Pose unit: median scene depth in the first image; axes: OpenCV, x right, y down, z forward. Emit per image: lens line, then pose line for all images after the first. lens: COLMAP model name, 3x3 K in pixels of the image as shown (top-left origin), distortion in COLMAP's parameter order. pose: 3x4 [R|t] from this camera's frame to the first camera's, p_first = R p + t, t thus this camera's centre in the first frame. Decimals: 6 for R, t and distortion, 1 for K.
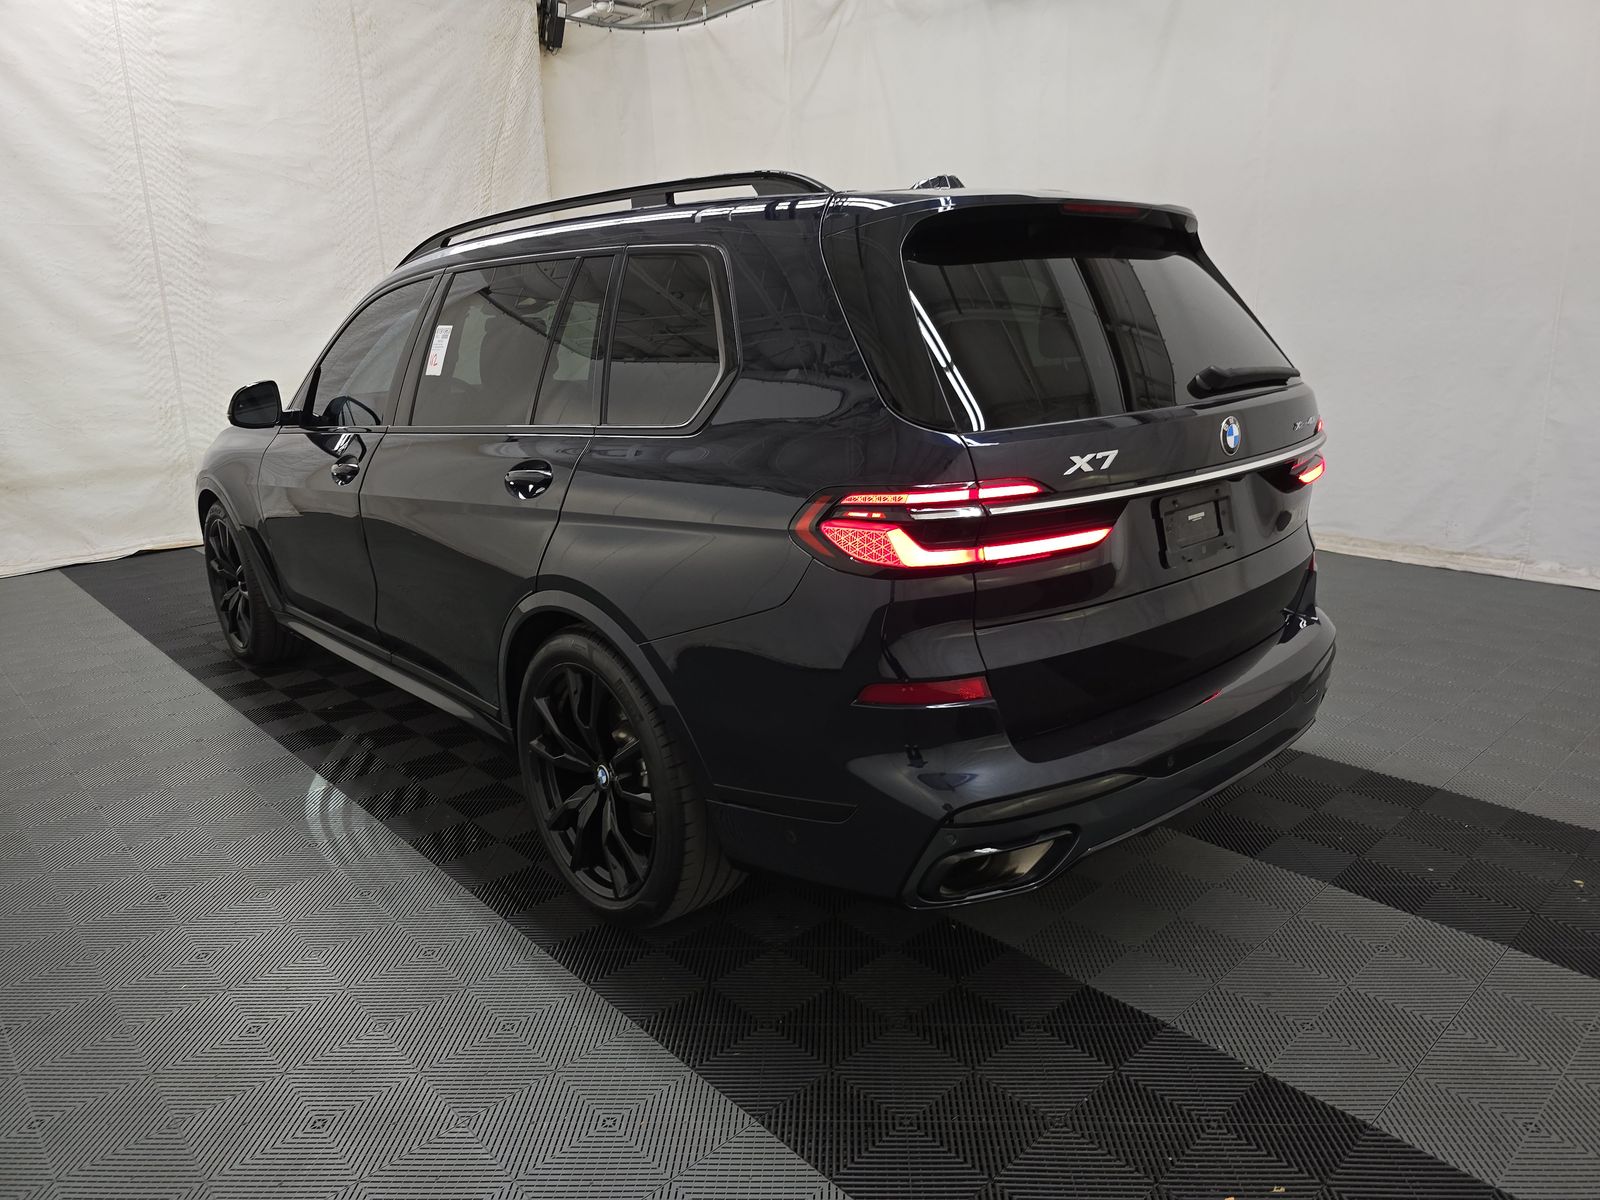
lens RADIAL K [[1067.5, 0, 795.6], [0, 1067.5, 599.2], [0, 0, 1]] dist [0.033321, -0.026130]
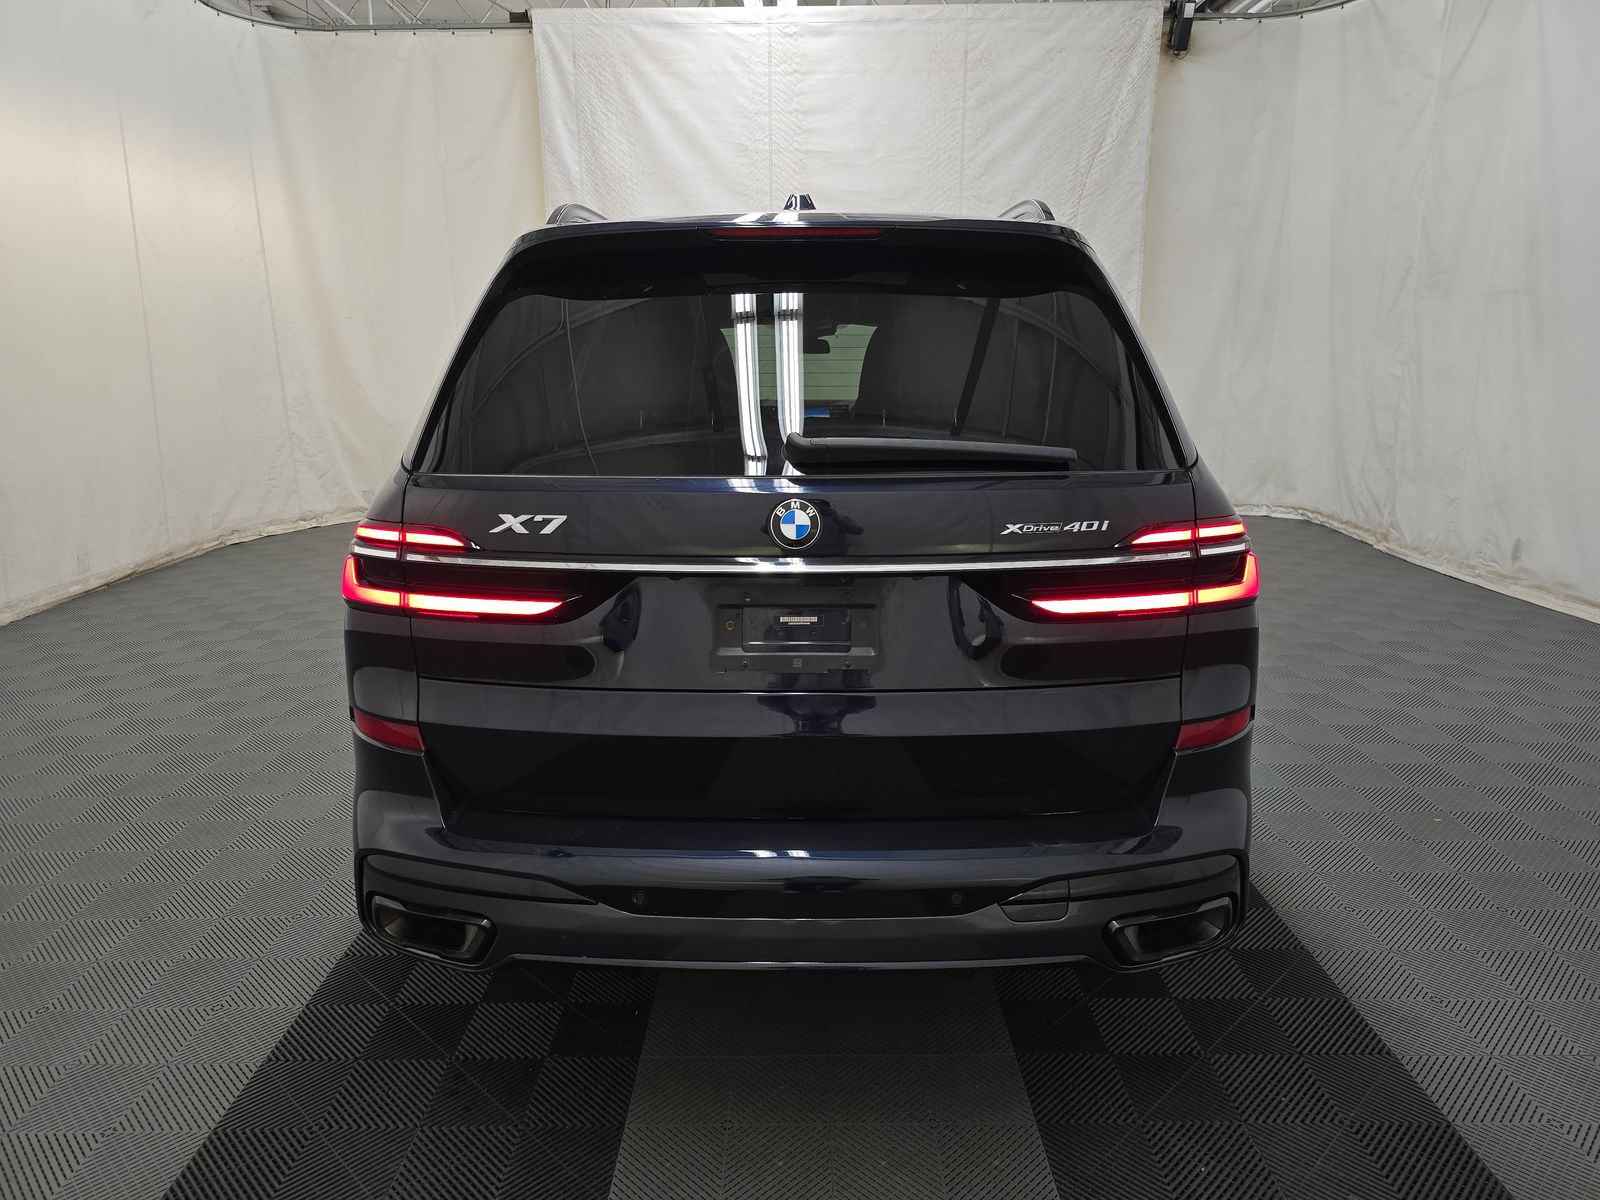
lens RADIAL K [[1067.5, 0, 794.4], [0, 1067.5, 602.6], [0, 0, 1]] dist [0.033321, -0.026130]
pose [[0.733805, 0.189678, -0.652344, 0.282047], [-0.194732, 0.978666, 0.065513, -0.045292], [0.650854, 0.078959, 0.755086, 0.131112]]
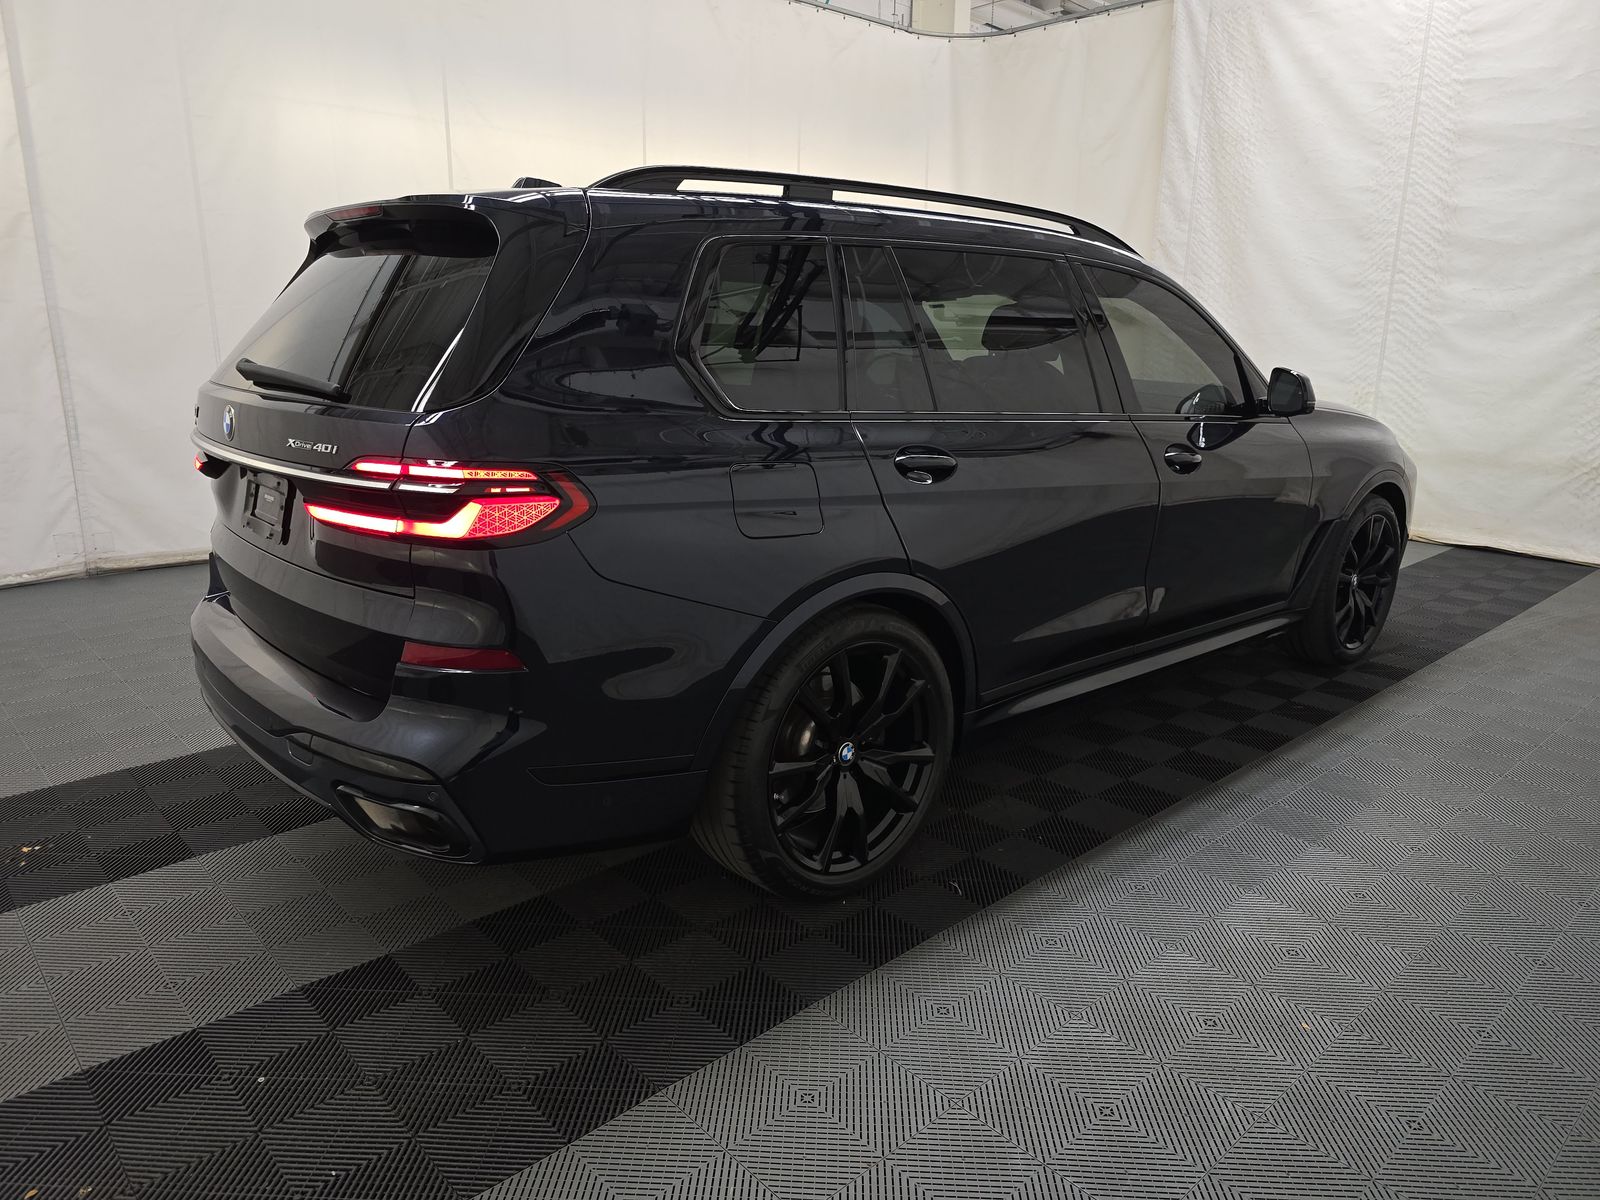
lens RADIAL K [[1067.5, 0, 802.0], [0, 1067.5, 596.9], [0, 0, 1]] dist [0.033321, -0.026130]
pose [[-0.005121, 0.284612, -0.958629, 0.464729], [-0.272042, 0.922090, 0.275217, -0.139225], [0.962272, 0.262196, 0.072704, 0.474066]]
